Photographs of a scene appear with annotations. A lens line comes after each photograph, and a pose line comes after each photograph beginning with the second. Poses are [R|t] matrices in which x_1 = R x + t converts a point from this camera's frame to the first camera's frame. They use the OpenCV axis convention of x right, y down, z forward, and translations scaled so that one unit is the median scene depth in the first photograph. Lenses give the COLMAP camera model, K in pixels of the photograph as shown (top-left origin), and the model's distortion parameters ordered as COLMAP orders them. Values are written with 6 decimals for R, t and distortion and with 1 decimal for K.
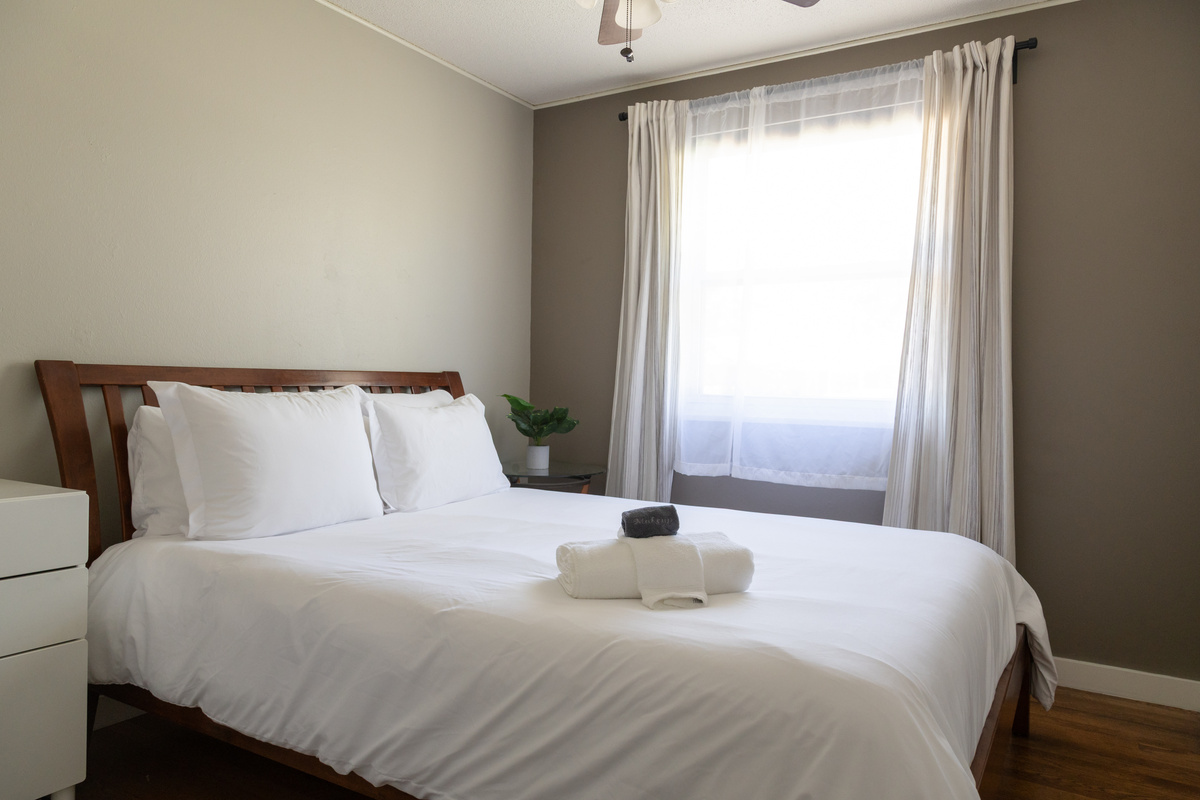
lens RADIAL K [[814.1, 0, 599.9], [0, 814.1, 398.2], [0, 0, 1]] dist [0.023346, -0.006599]
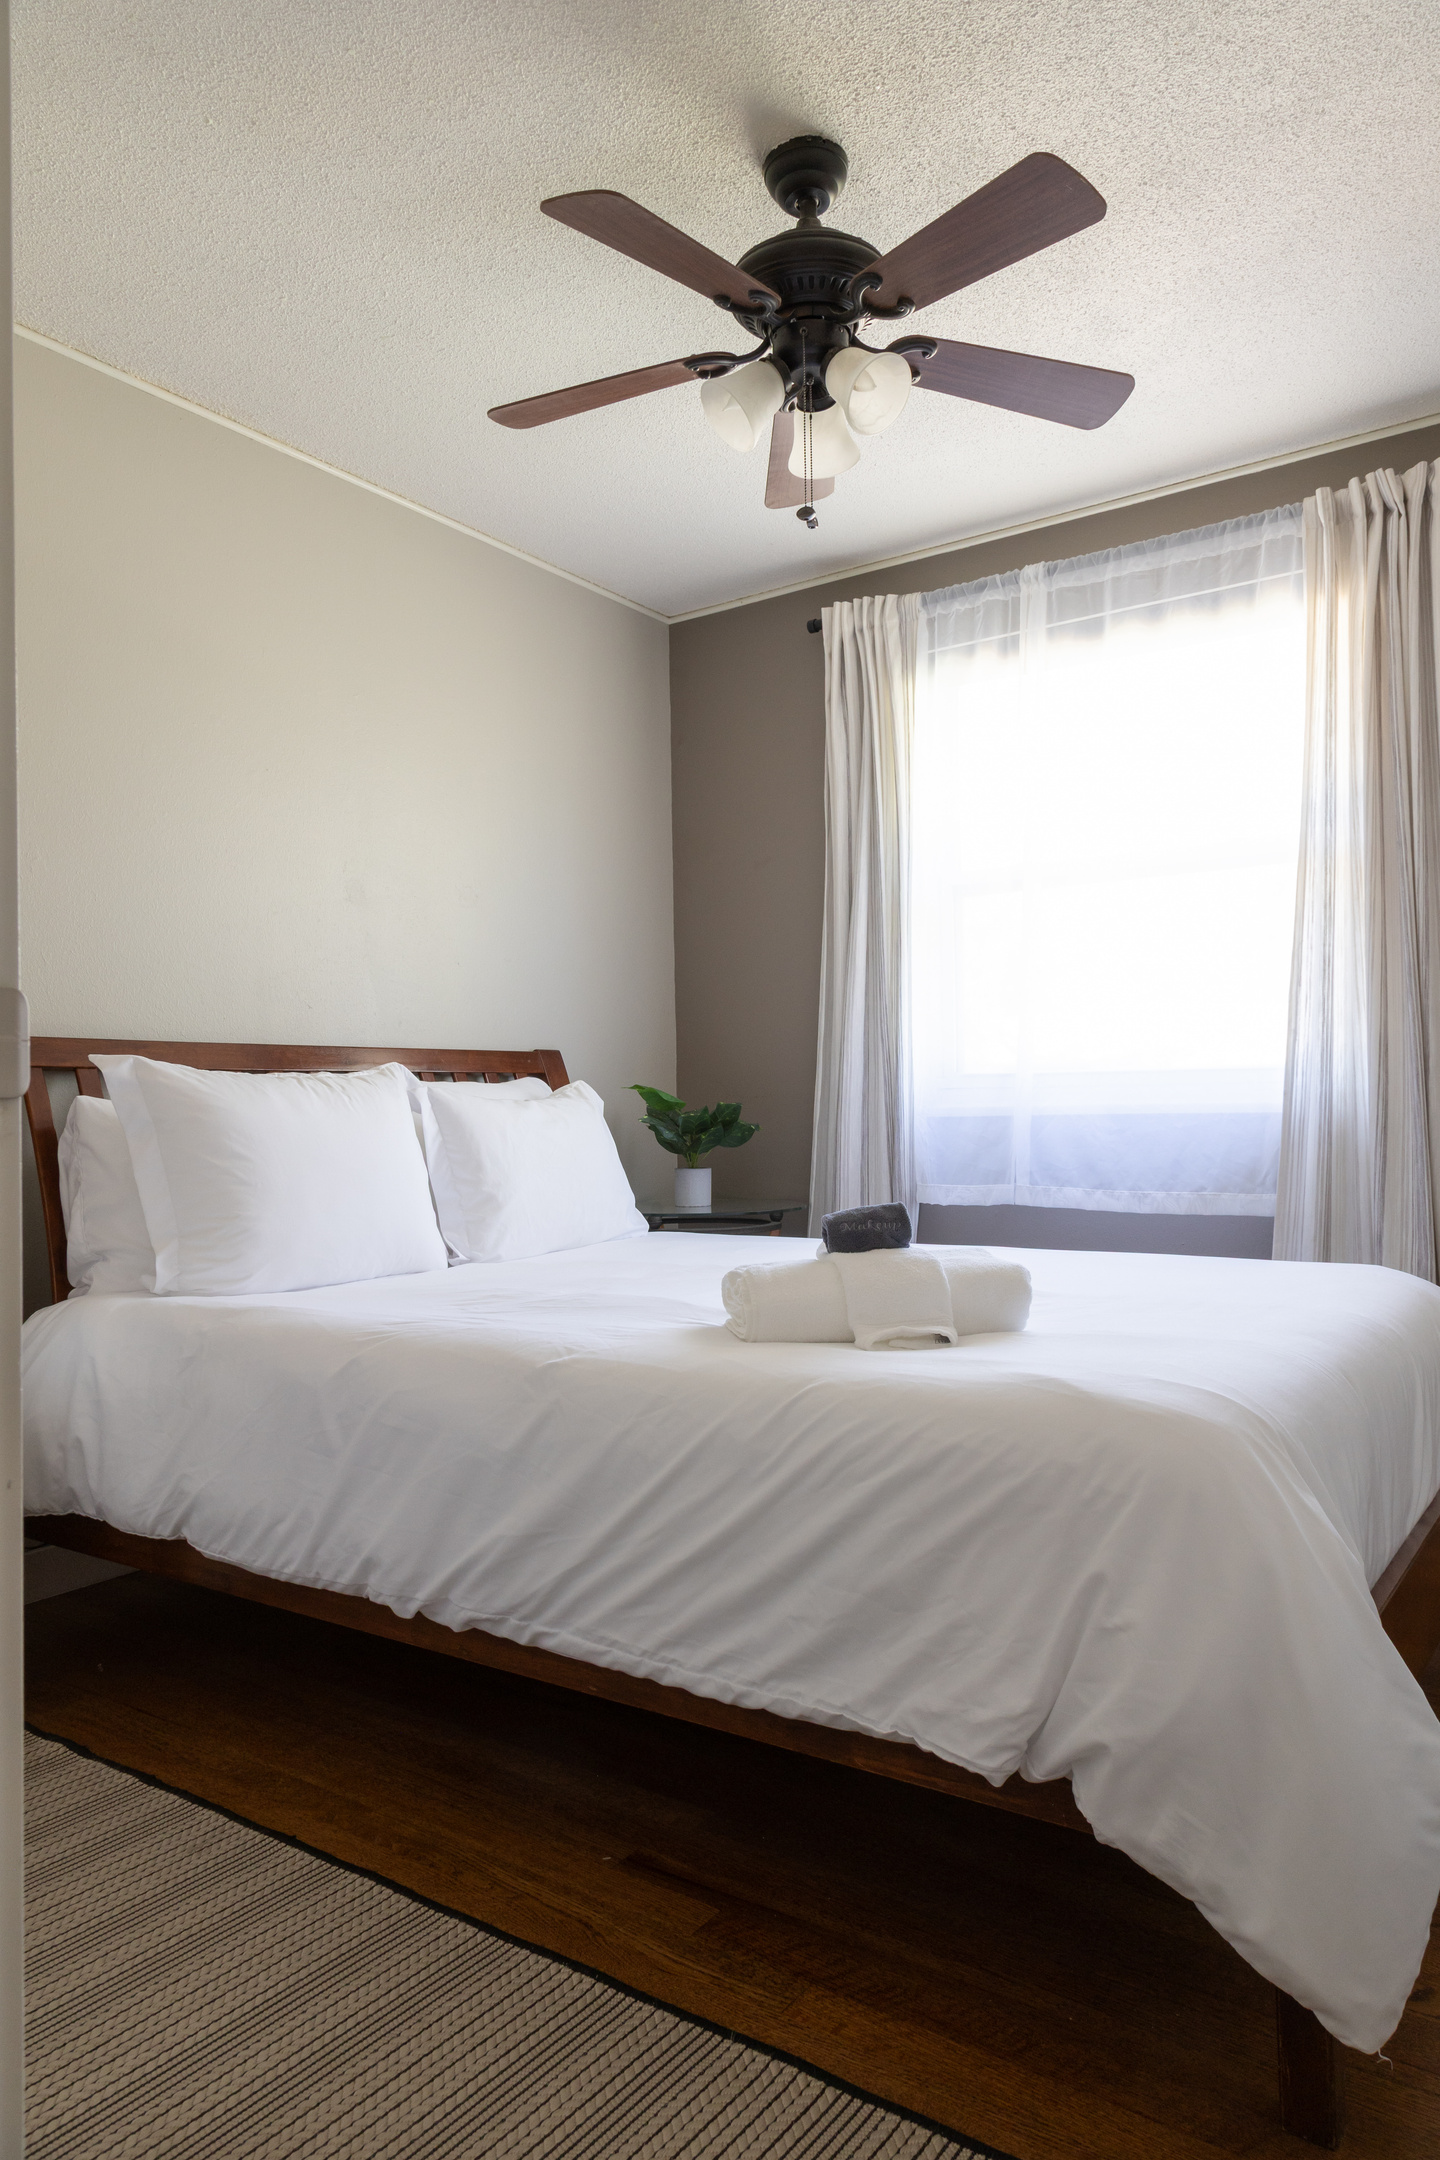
lens RADIAL K [[1465.3, 0, 718.3], [0, 1465.3, 1088.5], [0, 0, 1]] dist [0.023346, -0.006599]
pose [[0.997624, -0.034361, -0.059717, 0.014240], [0.031642, 0.998445, -0.045900, 0.070215], [0.061202, 0.043901, 0.997159, -0.124562]]
